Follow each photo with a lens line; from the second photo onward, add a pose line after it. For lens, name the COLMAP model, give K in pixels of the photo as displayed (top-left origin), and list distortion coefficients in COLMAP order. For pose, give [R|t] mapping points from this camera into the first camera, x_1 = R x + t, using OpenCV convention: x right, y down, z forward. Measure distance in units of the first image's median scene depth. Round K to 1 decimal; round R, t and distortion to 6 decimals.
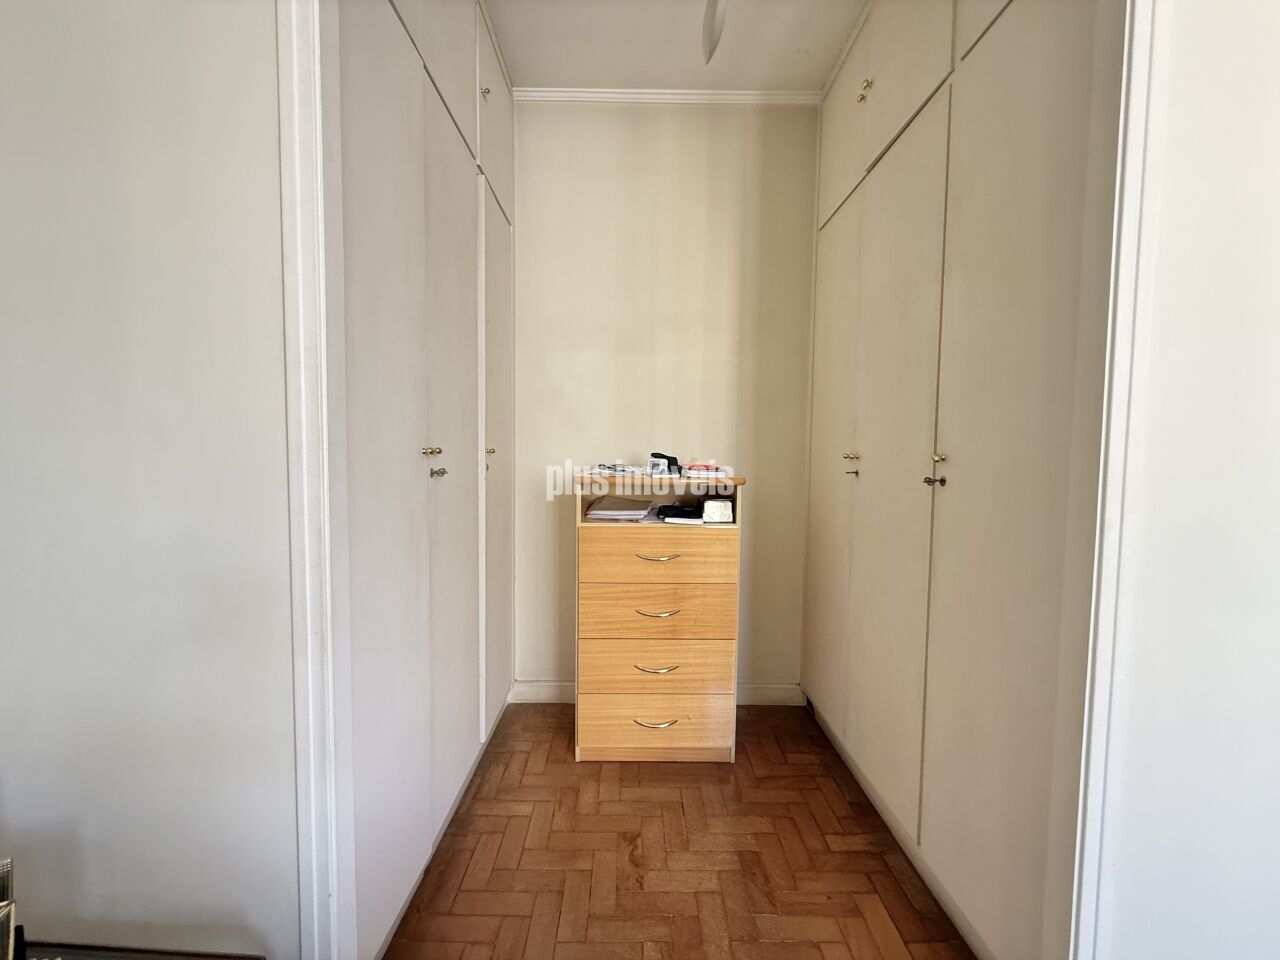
lens RADIAL K [[511.4, 0, 635.0], [0, 511.4, 480.5], [0, 0, 1]] dist [0.000679, -0.000121]
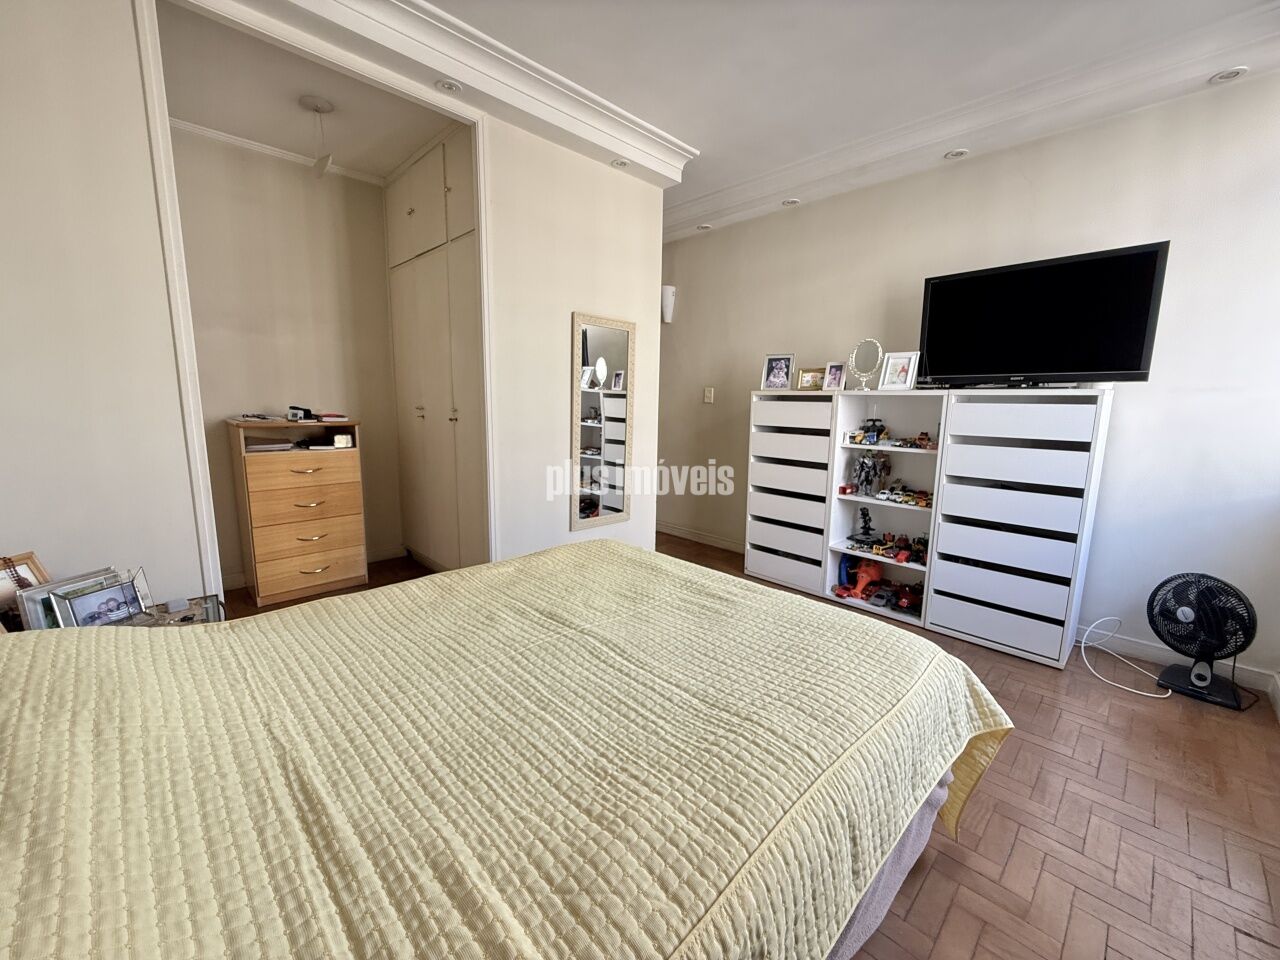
lens RADIAL K [[511.4, 0, 633.3], [0, 511.4, 480.0], [0, 0, 1]] dist [0.000679, -0.000121]
pose [[0.723076, -0.108126, 0.682253, -0.316427], [0.031169, 0.991774, 0.124146, 0.007180], [-0.690065, -0.068502, 0.720499, -0.901858]]
